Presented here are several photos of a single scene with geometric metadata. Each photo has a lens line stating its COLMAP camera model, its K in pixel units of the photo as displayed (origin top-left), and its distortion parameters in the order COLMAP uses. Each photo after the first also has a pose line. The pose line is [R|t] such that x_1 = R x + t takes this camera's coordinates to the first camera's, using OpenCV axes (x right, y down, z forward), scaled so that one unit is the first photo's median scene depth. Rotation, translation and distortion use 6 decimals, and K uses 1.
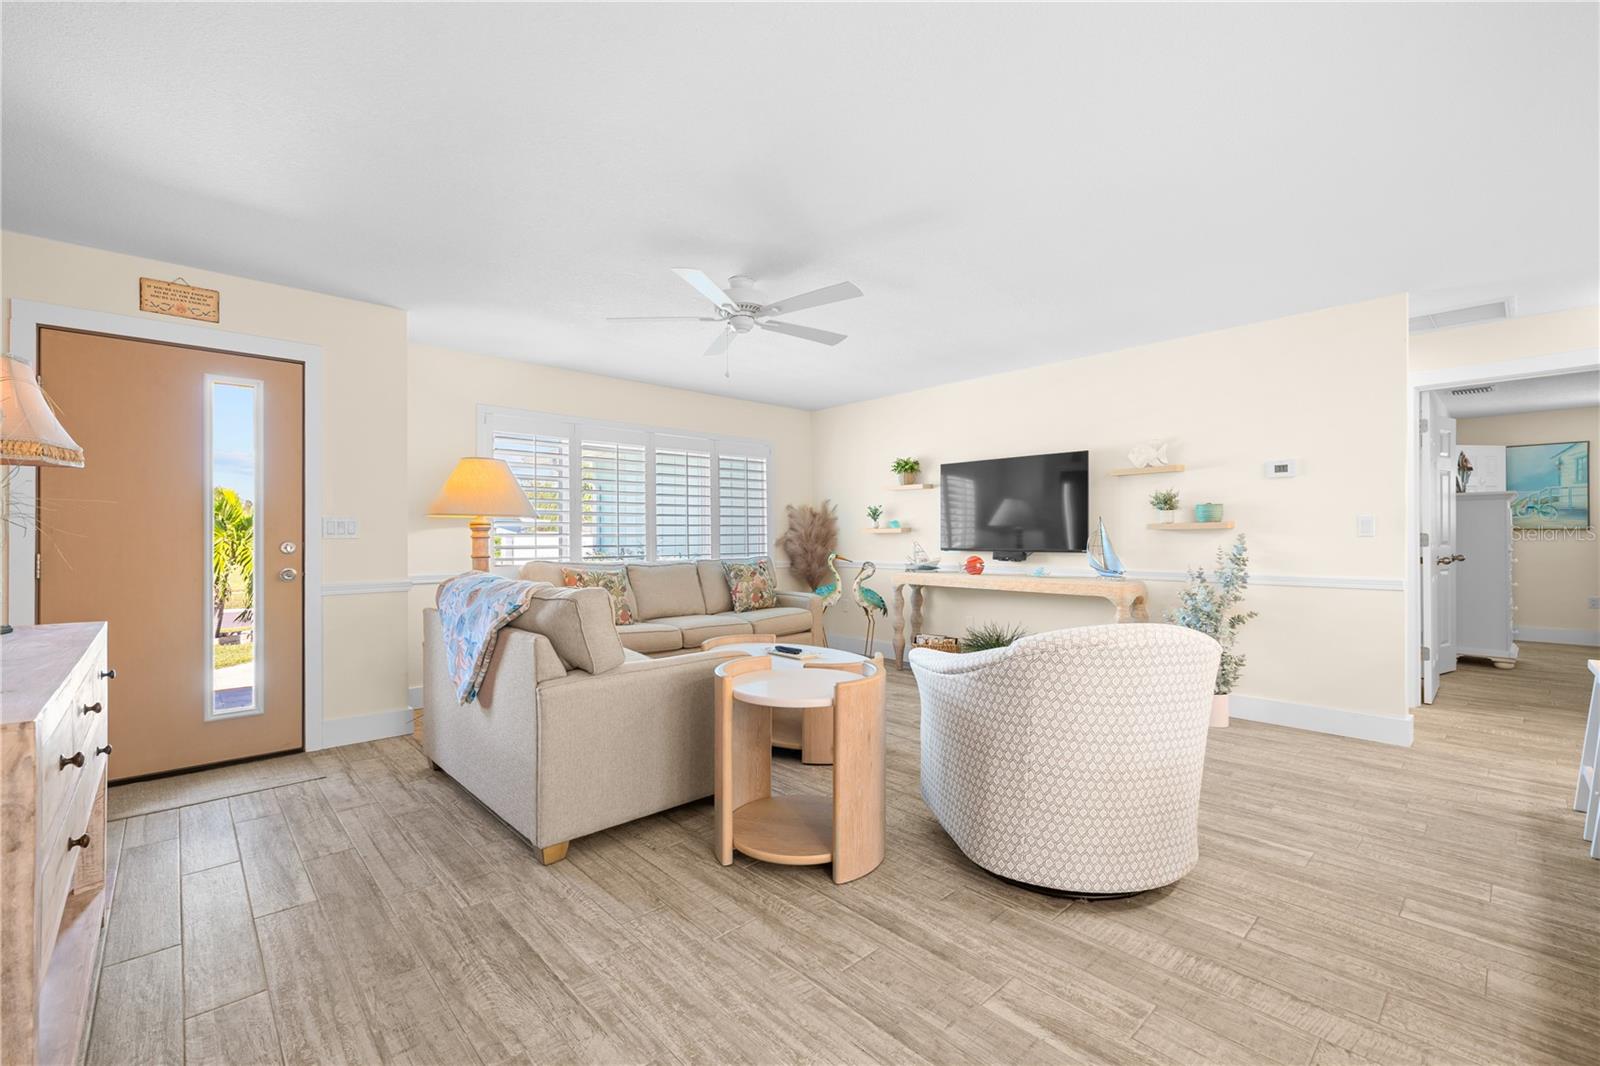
lens RADIAL K [[671.7, 0, 794.5], [0, 671.7, 536.5], [0, 0, 1]] dist [0.002638, -0.000280]
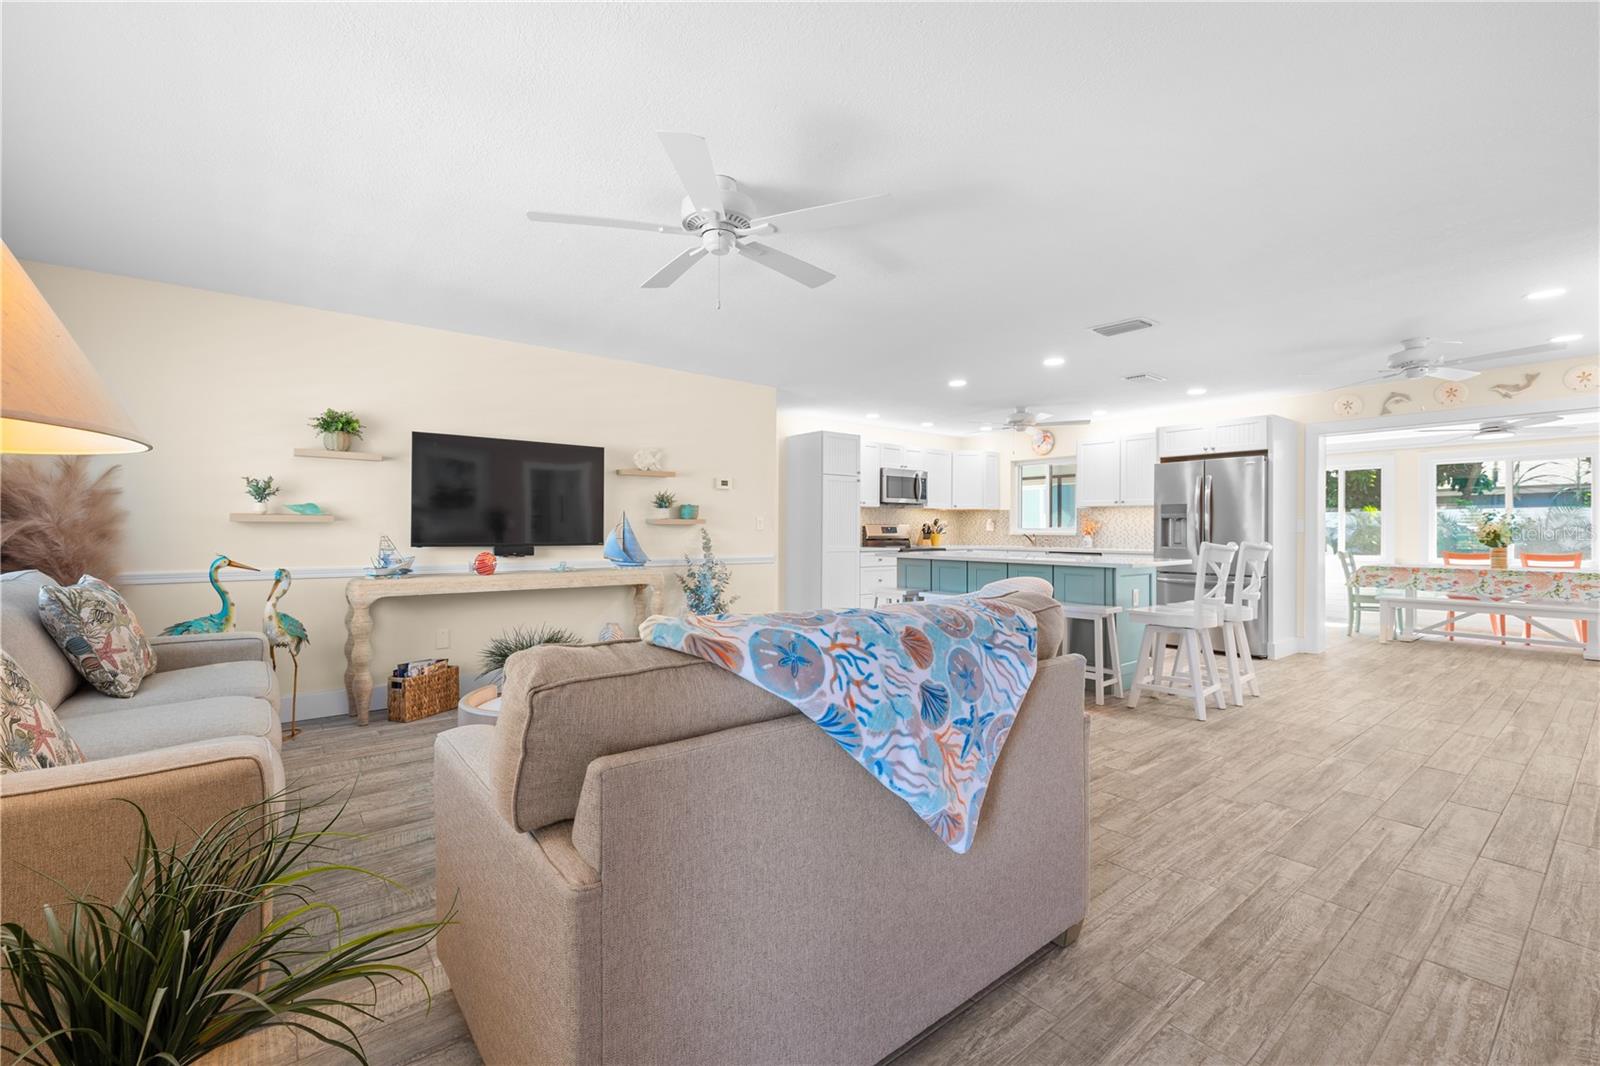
lens RADIAL K [[671.7, 0, 794.8], [0, 671.7, 526.2], [0, 0, 1]] dist [0.002638, -0.000280]
pose [[0.079842, 0.008830, 0.996768, -1.159015], [-0.004178, 0.999955, -0.008524, 0.004865], [-0.996799, -0.003484, 0.079875, 1.226454]]
